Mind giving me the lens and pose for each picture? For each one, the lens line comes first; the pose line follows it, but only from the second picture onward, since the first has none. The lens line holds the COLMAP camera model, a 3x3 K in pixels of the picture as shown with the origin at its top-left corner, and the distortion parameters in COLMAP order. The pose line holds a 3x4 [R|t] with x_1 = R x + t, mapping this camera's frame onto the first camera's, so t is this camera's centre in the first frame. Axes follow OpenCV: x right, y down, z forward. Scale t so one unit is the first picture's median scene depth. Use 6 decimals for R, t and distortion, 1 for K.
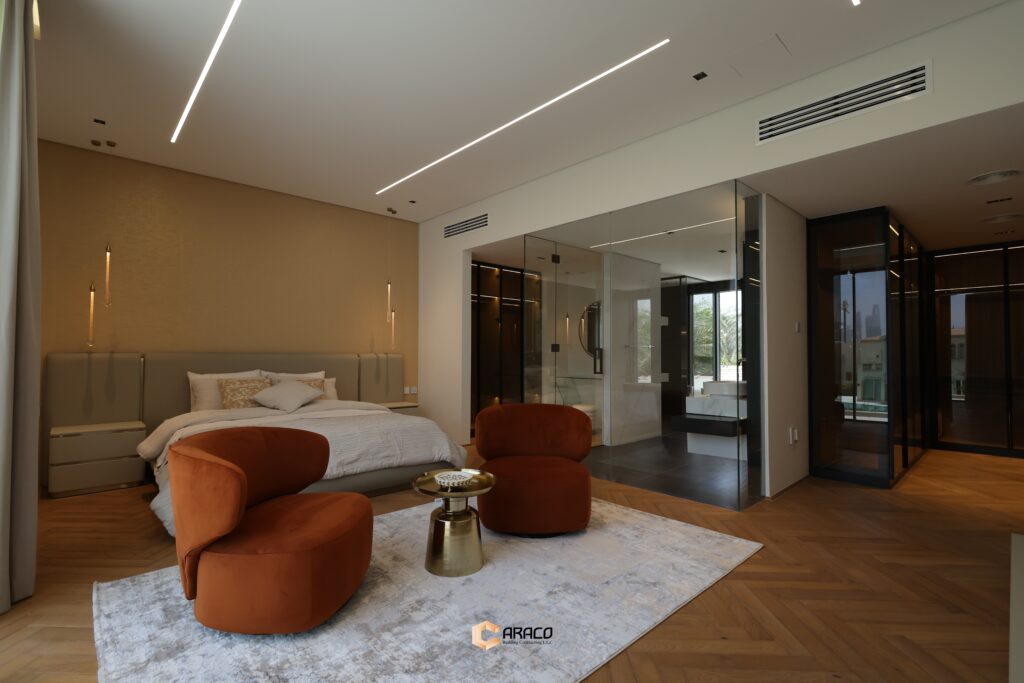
lens RADIAL K [[472.6, 0, 511.2], [0, 472.6, 349.1], [0, 0, 1]] dist [-0.000782, -0.000346]
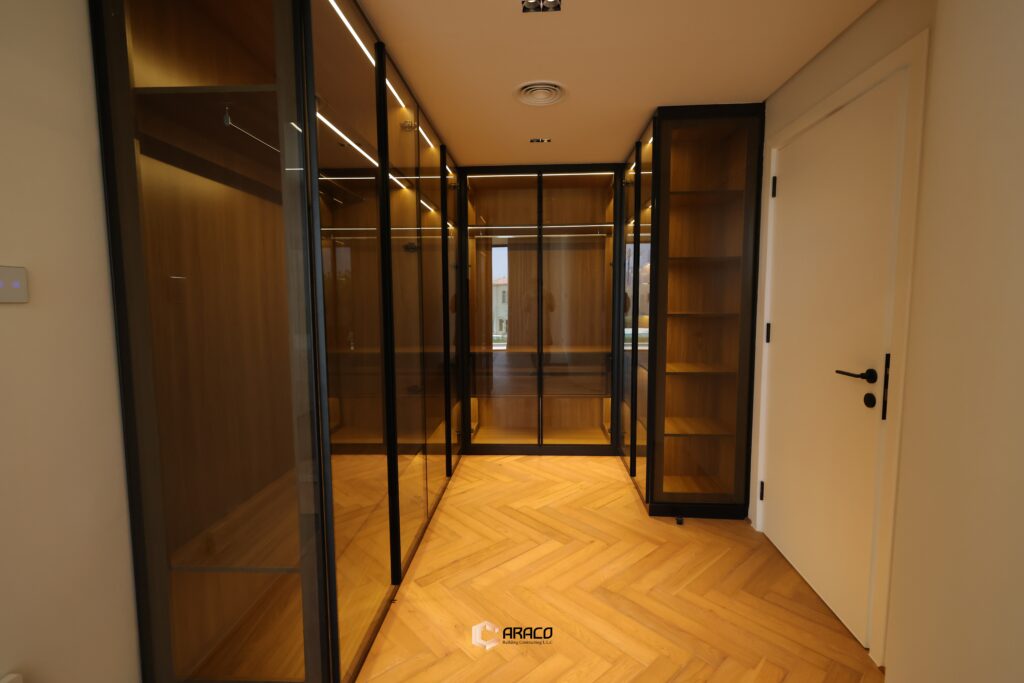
lens RADIAL K [[472.6, 0, 512.6], [0, 472.6, 340.8], [0, 0, 1]] dist [-0.000782, -0.000346]
pose [[0.713774, -0.064594, 0.697391, 0.405562], [-0.009176, 0.994790, 0.101532, -0.028020], [-0.700316, -0.078871, 0.709462, 0.405107]]
